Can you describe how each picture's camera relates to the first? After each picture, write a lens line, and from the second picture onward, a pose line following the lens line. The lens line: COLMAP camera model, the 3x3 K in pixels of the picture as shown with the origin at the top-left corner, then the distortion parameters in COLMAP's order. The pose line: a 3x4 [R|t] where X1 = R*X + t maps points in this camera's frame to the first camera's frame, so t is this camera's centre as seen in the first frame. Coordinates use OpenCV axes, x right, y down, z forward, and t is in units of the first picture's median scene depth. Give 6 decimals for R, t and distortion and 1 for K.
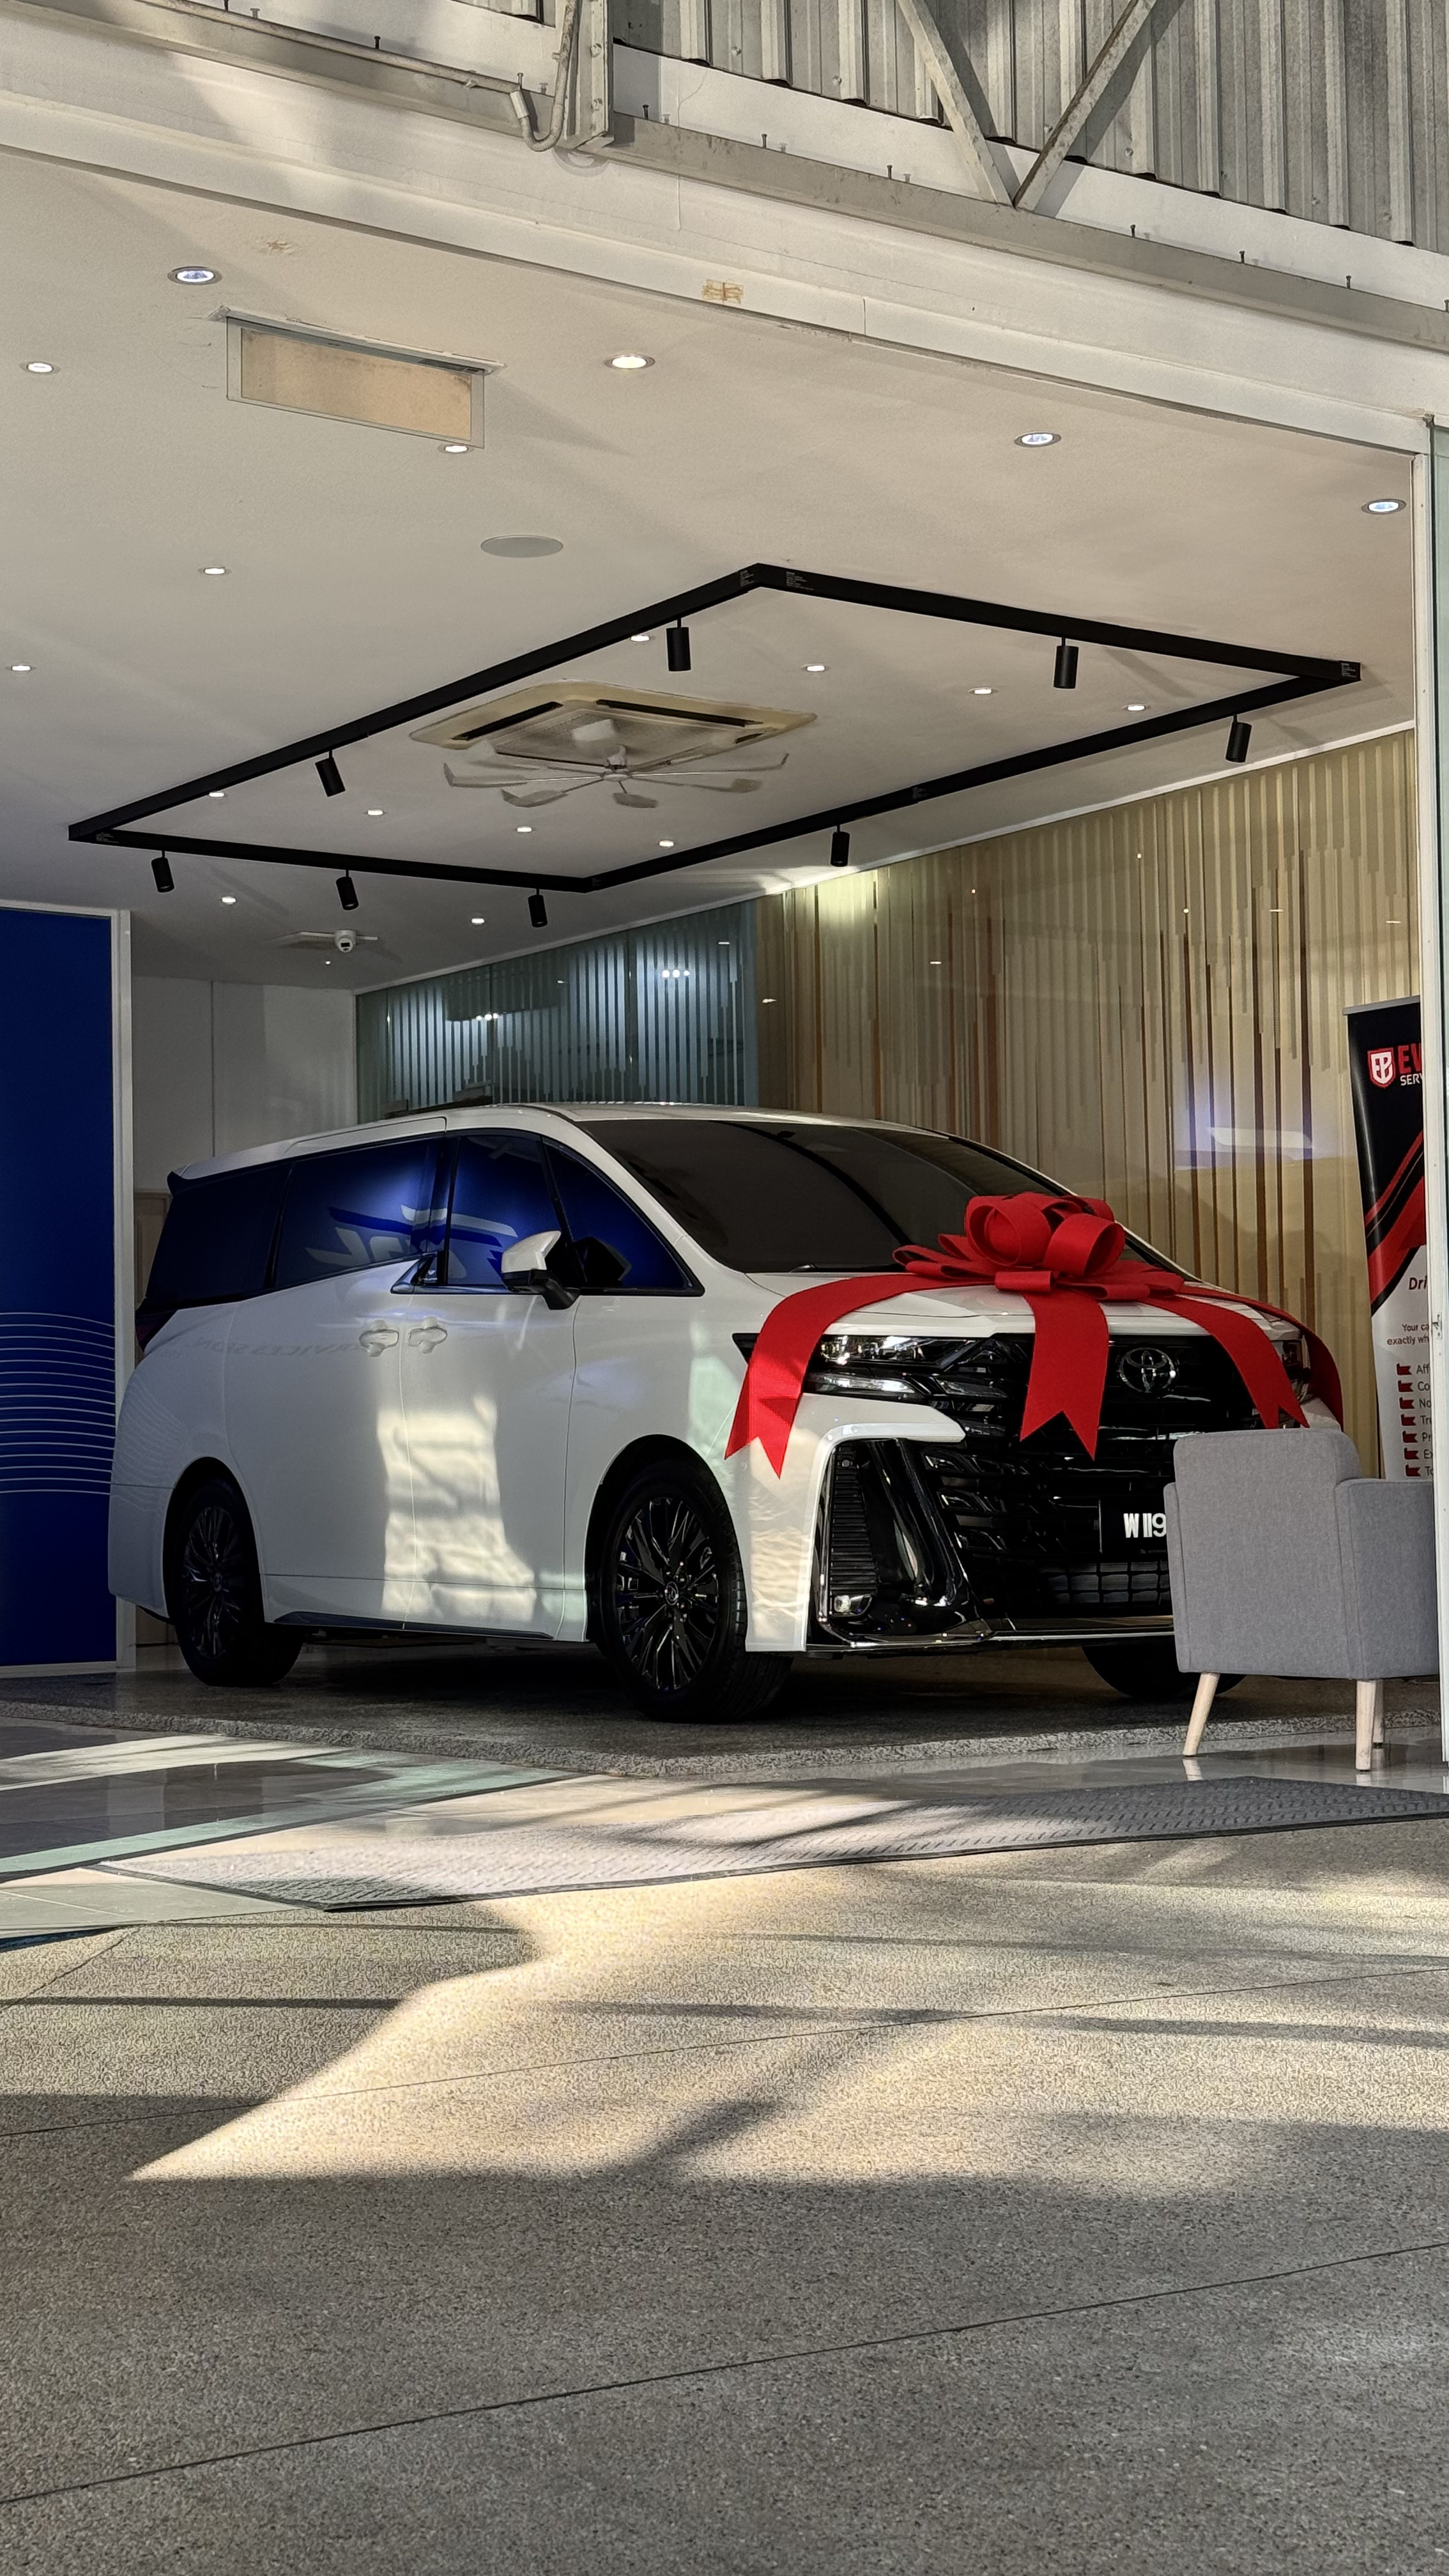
lens RADIAL K [[3601.7, 0, 721.5], [0, 3601.7, 1282.8], [0, 0, 1]] dist [0.105267, 0.000000]
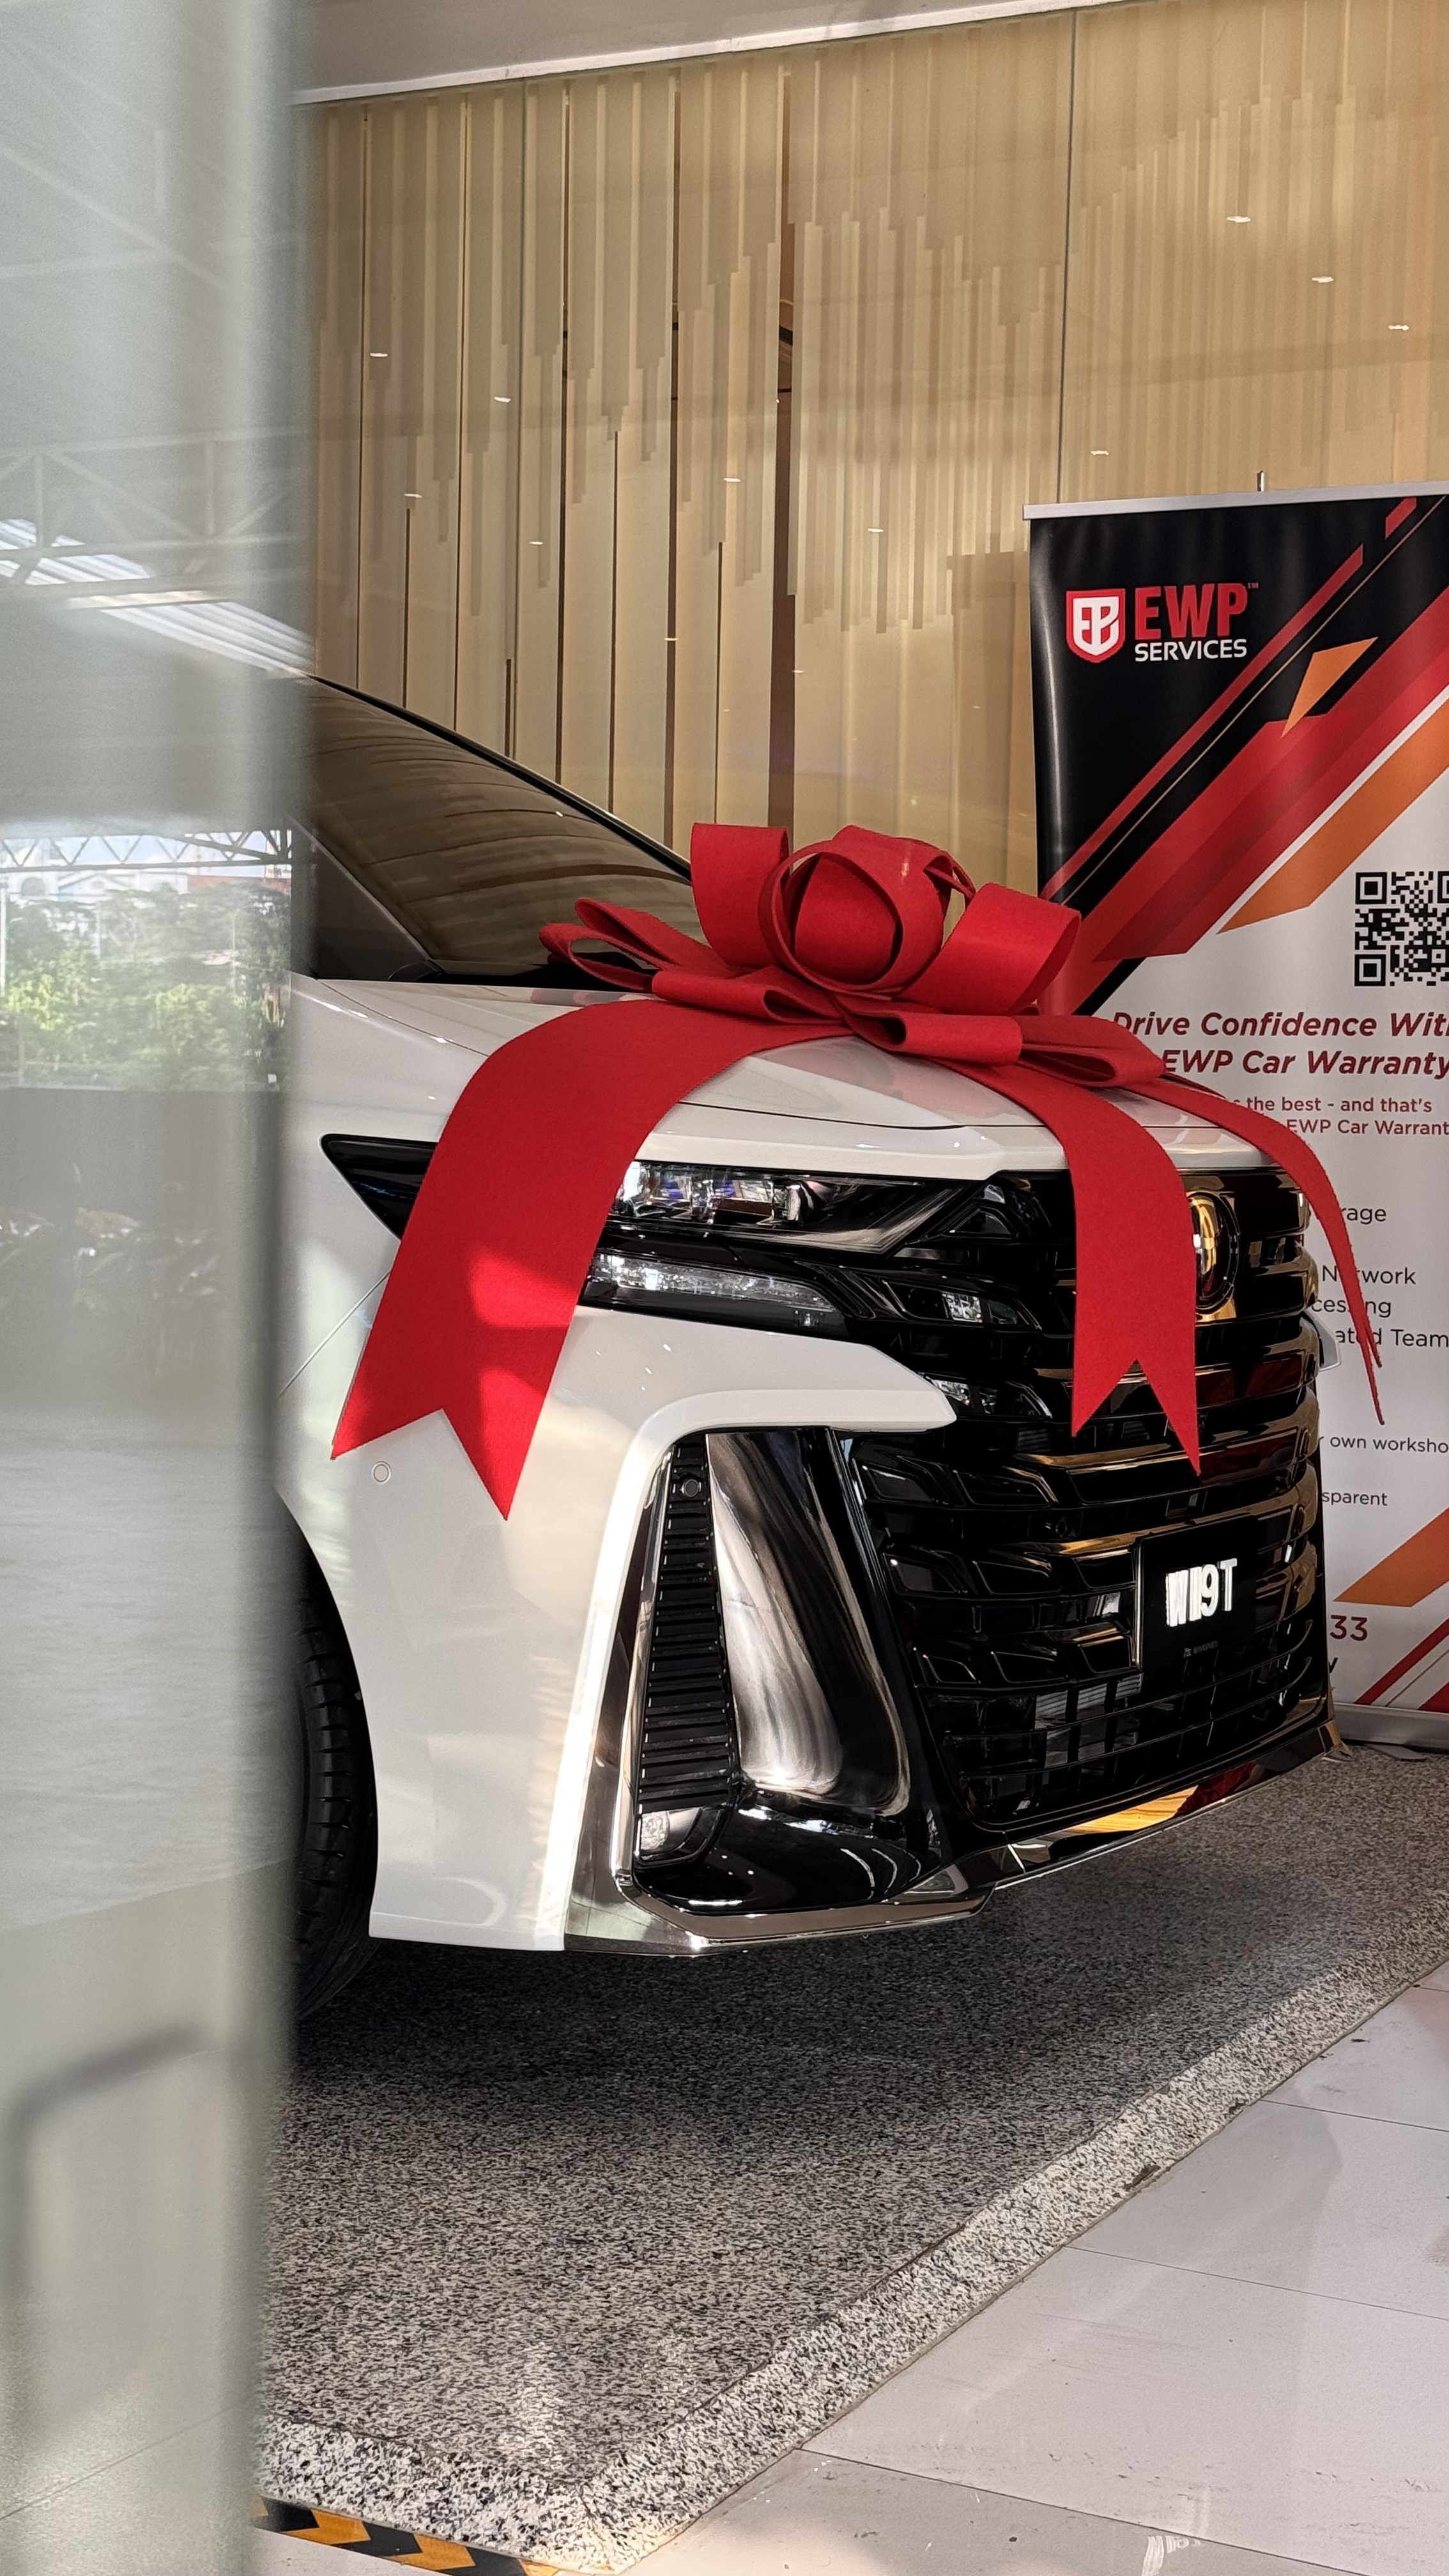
lens RADIAL K [[3601.7, 0, 723.2], [0, 3601.7, 1299.9], [0, 0, 1]] dist [0.105267, 0.000000]
pose [[0.881033, 0.011189, 0.472922, -0.148537], [-0.066882, 0.992624, 0.101112, -0.011328], [-0.468303, -0.120713, 0.875283, 0.630905]]
